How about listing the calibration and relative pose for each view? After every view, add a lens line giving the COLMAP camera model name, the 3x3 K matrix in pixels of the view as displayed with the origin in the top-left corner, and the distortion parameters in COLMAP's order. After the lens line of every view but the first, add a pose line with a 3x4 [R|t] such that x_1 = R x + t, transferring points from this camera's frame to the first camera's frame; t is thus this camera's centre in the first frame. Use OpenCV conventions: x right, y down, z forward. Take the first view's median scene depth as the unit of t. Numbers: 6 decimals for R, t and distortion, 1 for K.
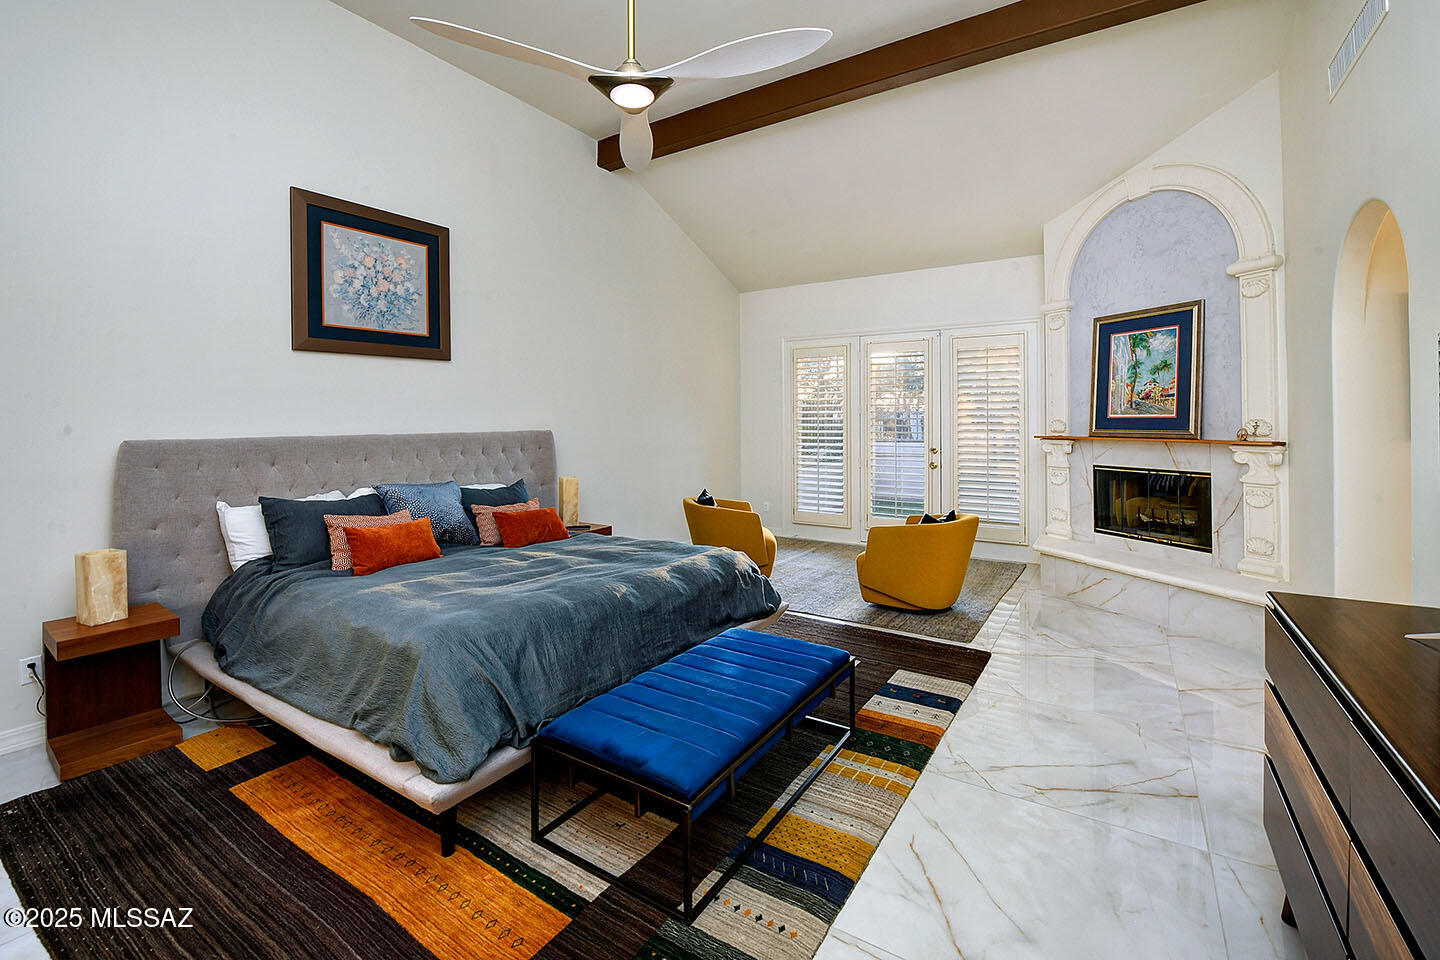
lens RADIAL K [[624.8, 0, 704.5], [0, 624.8, 460.1], [0, 0, 1]] dist [-0.019794, -0.000677]
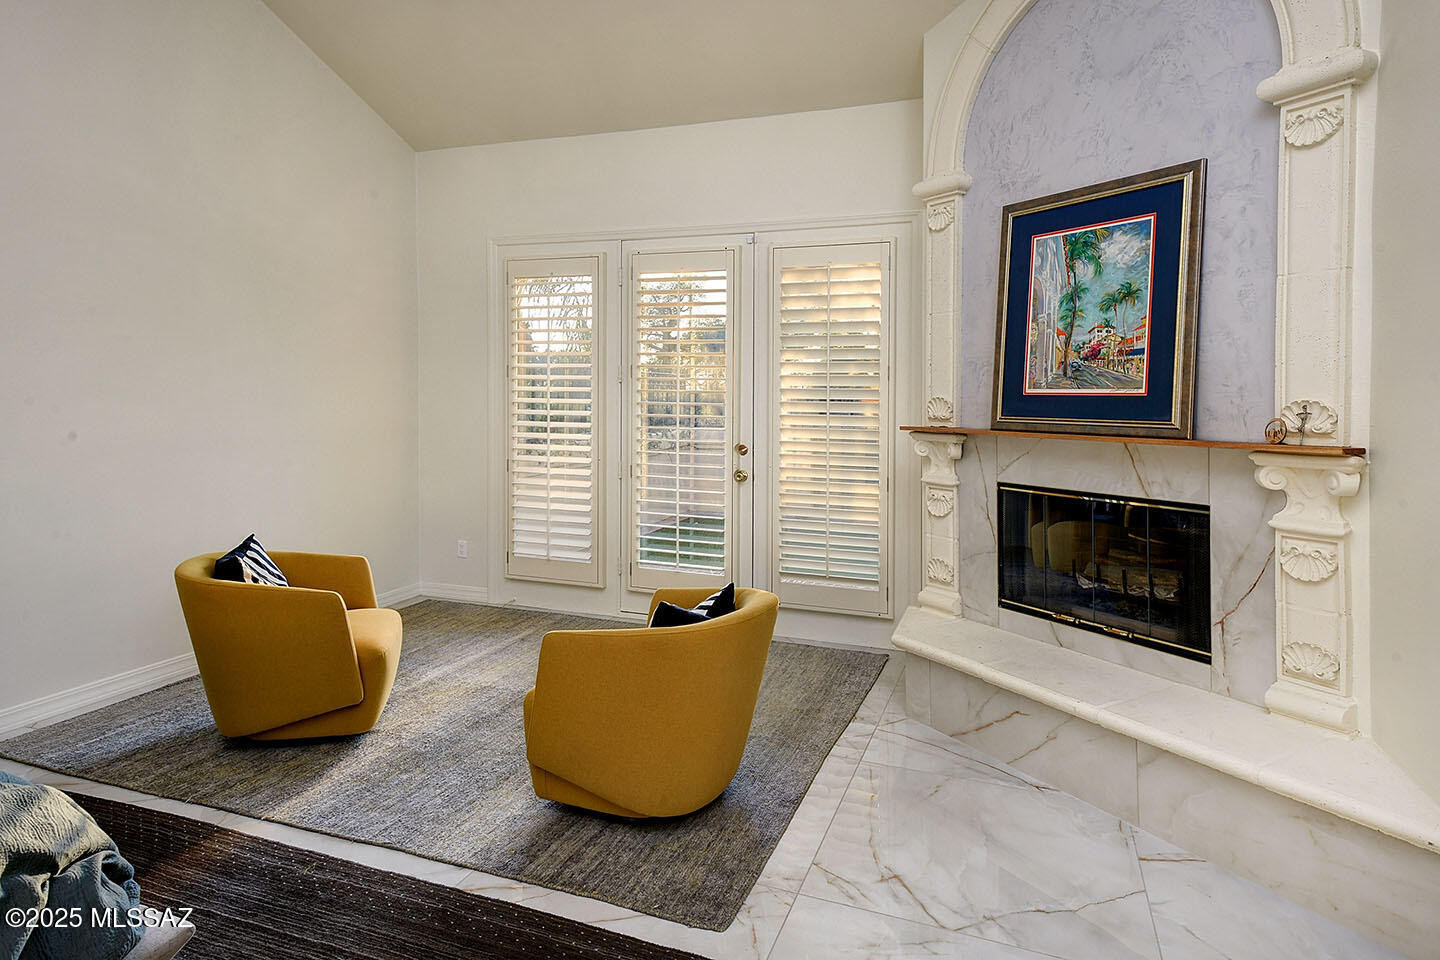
lens RADIAL K [[842.9, 0, 722.0], [0, 842.9, 480.2], [0, 0, 1]] dist [0.037546, 0.002047]
pose [[0.971128, -0.014707, 0.238107, 0.240966], [0.004306, 0.999016, 0.044146, -0.029864], [-0.238522, -0.041846, 0.970235, 0.377560]]
